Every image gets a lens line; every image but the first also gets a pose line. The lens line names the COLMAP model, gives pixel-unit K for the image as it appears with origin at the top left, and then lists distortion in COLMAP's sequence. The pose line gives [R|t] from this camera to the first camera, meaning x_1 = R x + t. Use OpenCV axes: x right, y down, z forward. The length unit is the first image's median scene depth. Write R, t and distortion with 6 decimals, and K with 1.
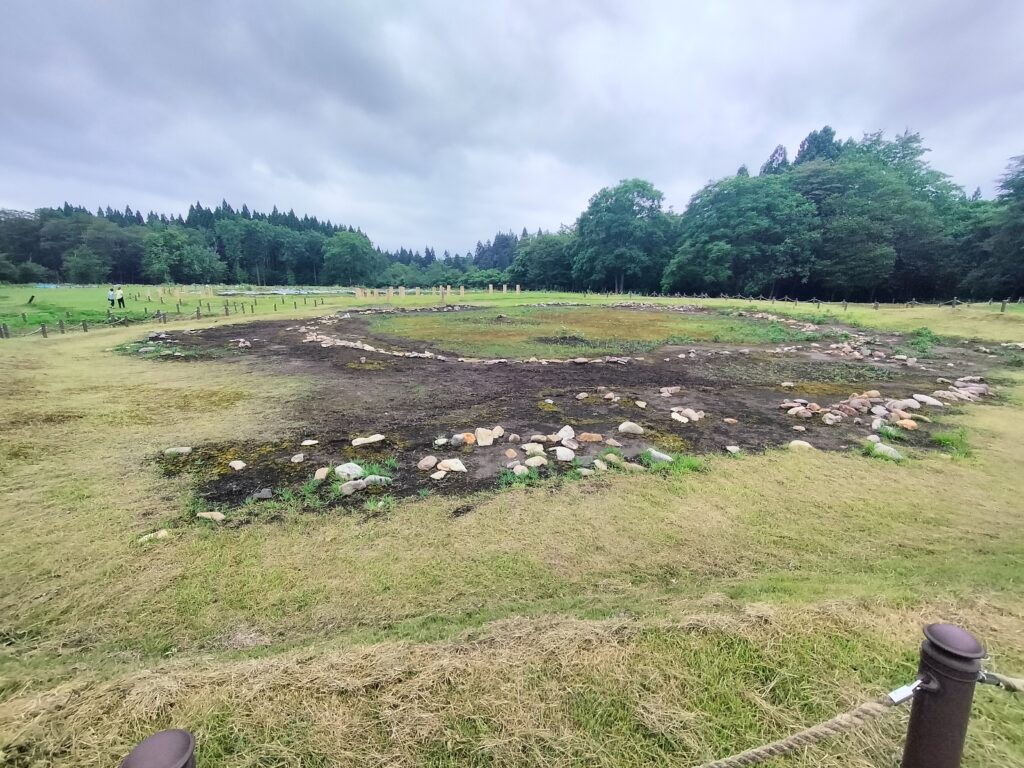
lens RADIAL K [[478.1, 0, 516.2], [0, 478.1, 389.0], [0, 0, 1]] dist [0.001473, 0.001188]
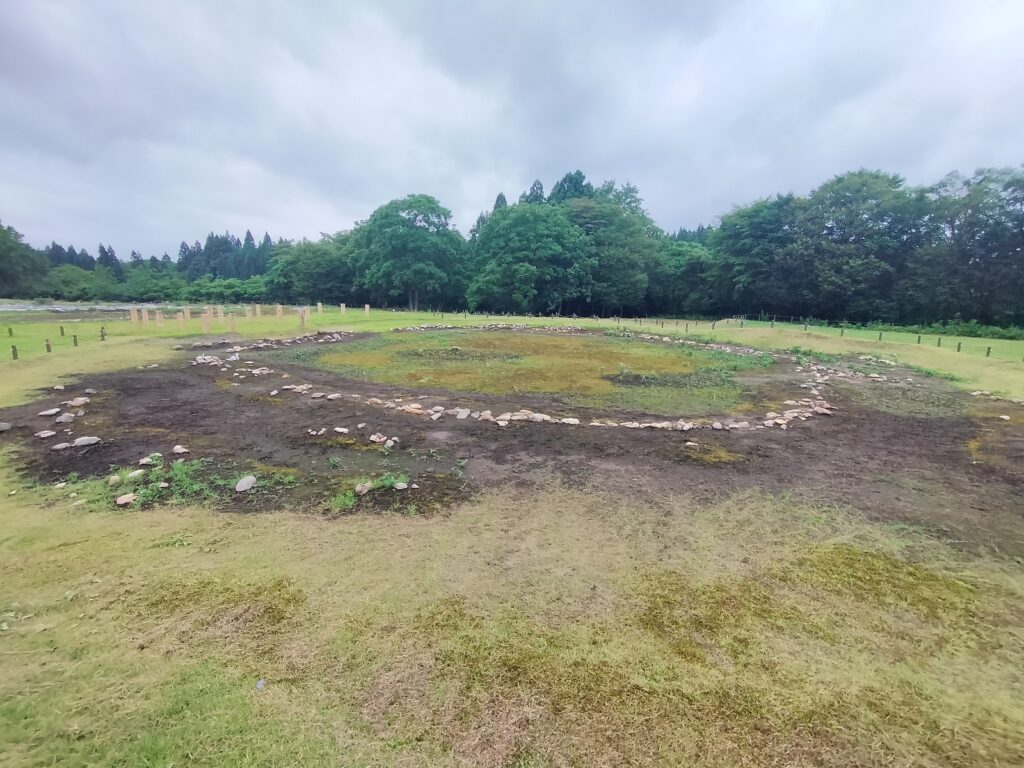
lens RADIAL K [[478.1, 0, 512.3], [0, 478.1, 386.3], [0, 0, 1]] dist [0.001473, 0.001188]
pose [[0.854963, -0.084978, 0.511681, -0.165440], [0.099087, 0.995079, -0.000304, -0.033140], [-0.509137, 0.050960, 0.859176, 0.098990]]
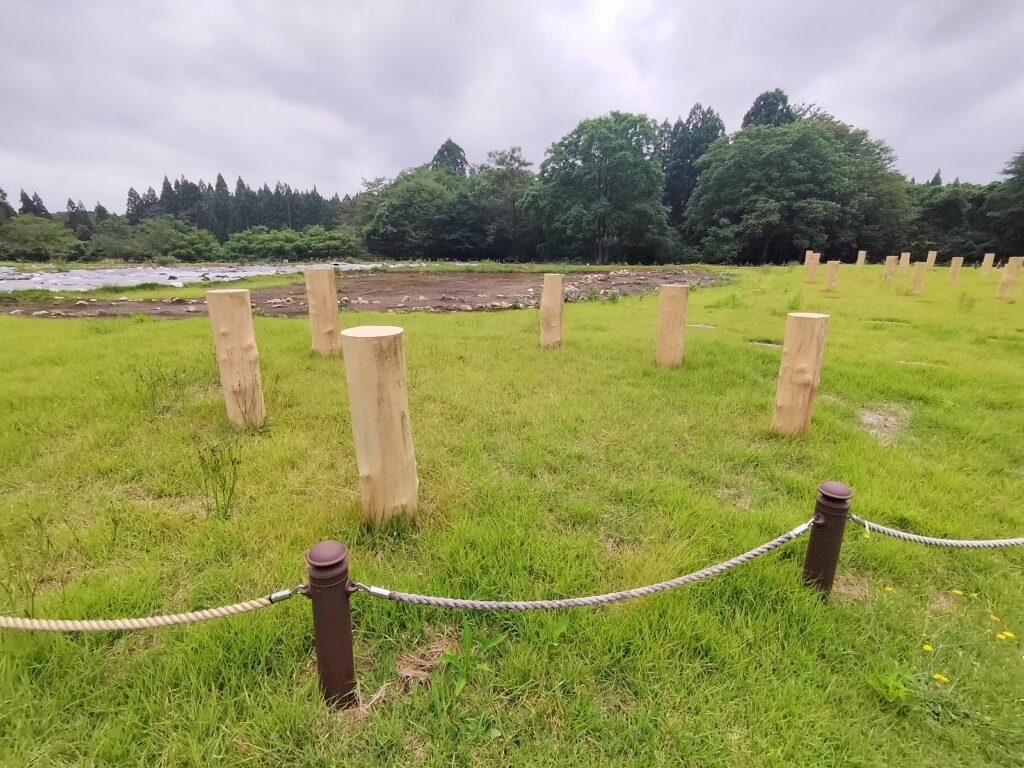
lens RADIAL K [[478.1, 0, 514.1], [0, 478.1, 372.9], [0, 0, 1]] dist [0.001473, 0.001188]
pose [[0.772874, -0.161484, 0.613669, -0.530576], [0.141289, 0.986594, 0.081674, -0.145576], [-0.618631, 0.023581, 0.785328, 0.651170]]
